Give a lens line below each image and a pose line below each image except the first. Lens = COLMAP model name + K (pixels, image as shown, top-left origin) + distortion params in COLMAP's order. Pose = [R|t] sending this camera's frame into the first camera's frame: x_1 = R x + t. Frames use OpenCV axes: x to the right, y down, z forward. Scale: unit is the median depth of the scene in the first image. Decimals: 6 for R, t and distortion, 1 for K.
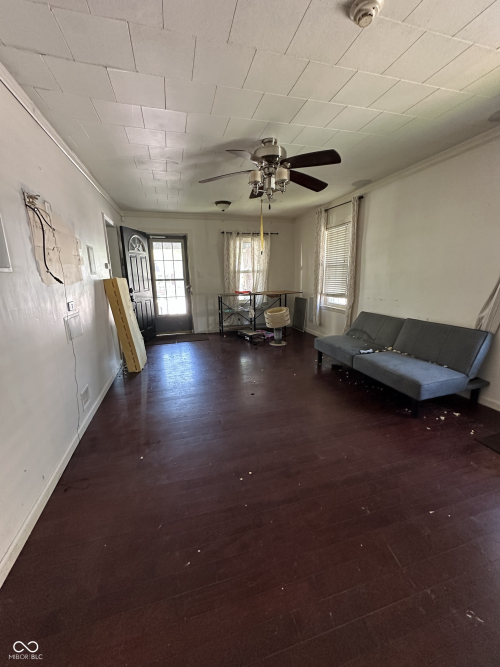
lens RADIAL K [[265.6, 0, 248.6], [0, 265.6, 334.2], [0, 0, 1]] dist [-0.005748, 0.000605]
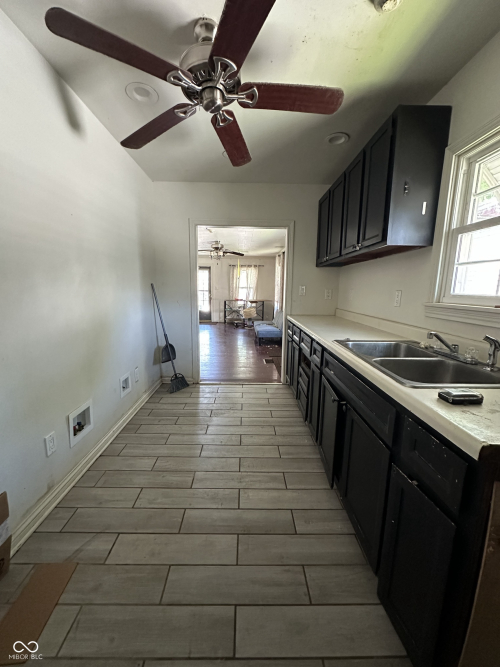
lens RADIAL K [[265.6, 0, 250.1], [0, 265.6, 333.3], [0, 0, 1]] dist [-0.005748, 0.000605]
pose [[0.966891, 0.071709, -0.244906, 0.480044], [-0.082045, 0.996107, -0.032252, 0.109163], [0.241639, 0.051277, 0.969010, -0.633482]]
